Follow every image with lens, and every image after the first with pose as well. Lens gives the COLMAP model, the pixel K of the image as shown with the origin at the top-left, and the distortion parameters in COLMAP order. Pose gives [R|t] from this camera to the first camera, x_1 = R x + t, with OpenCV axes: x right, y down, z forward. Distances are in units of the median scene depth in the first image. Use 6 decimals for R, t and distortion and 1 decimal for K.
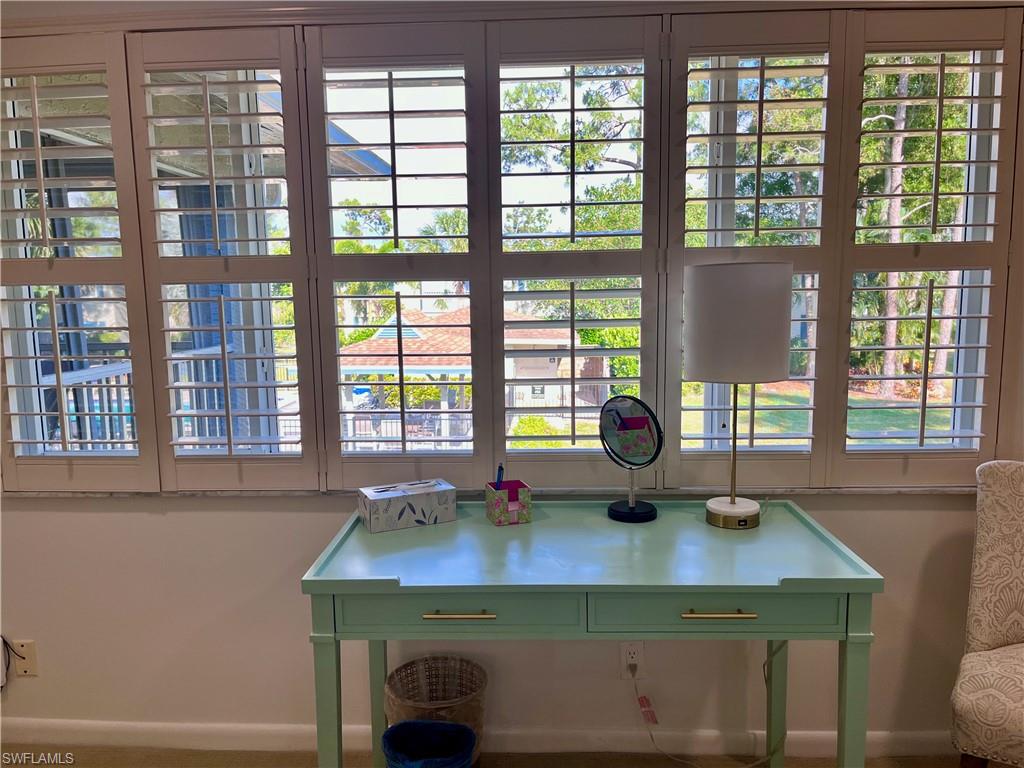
lens RADIAL K [[776.4, 0, 512.0], [0, 776.4, 384.0], [0, 0, 1]] dist [0.093608, -0.139972]
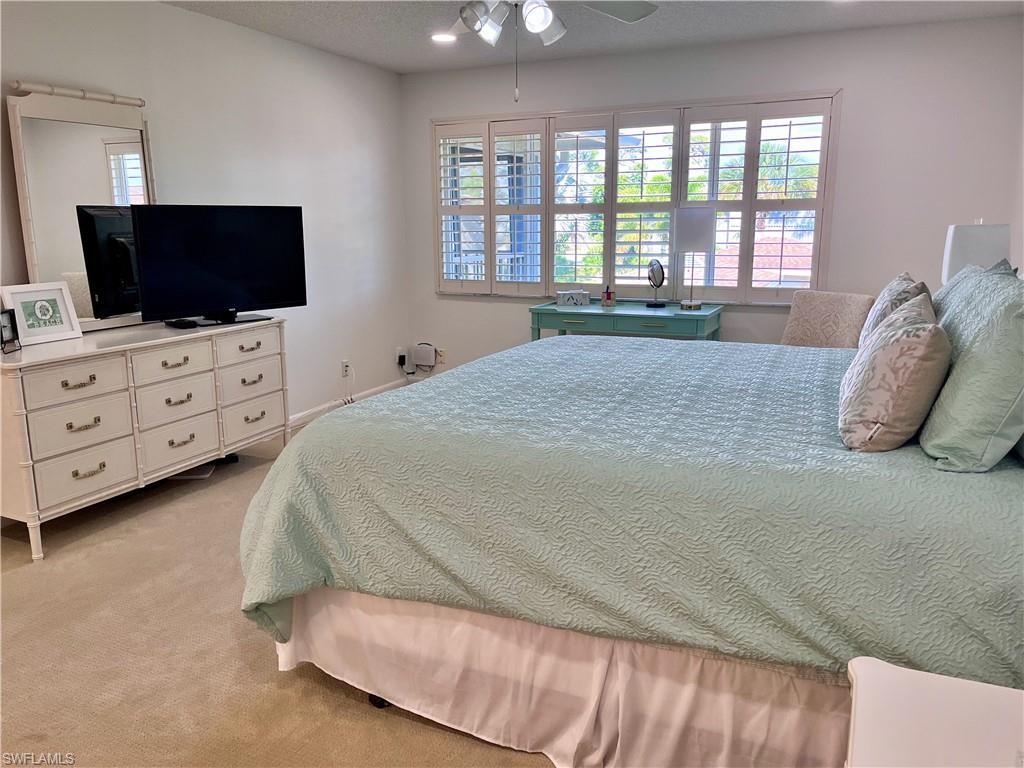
lens RADIAL K [[776.4, 0, 512.0], [0, 776.4, 384.0], [0, 0, 1]] dist [0.093608, -0.139972]
pose [[0.919760, 0.091601, -0.381641, 0.703600], [-0.062487, 0.994157, 0.088022, 0.218858], [0.387474, -0.057112, 0.920110, -1.528476]]
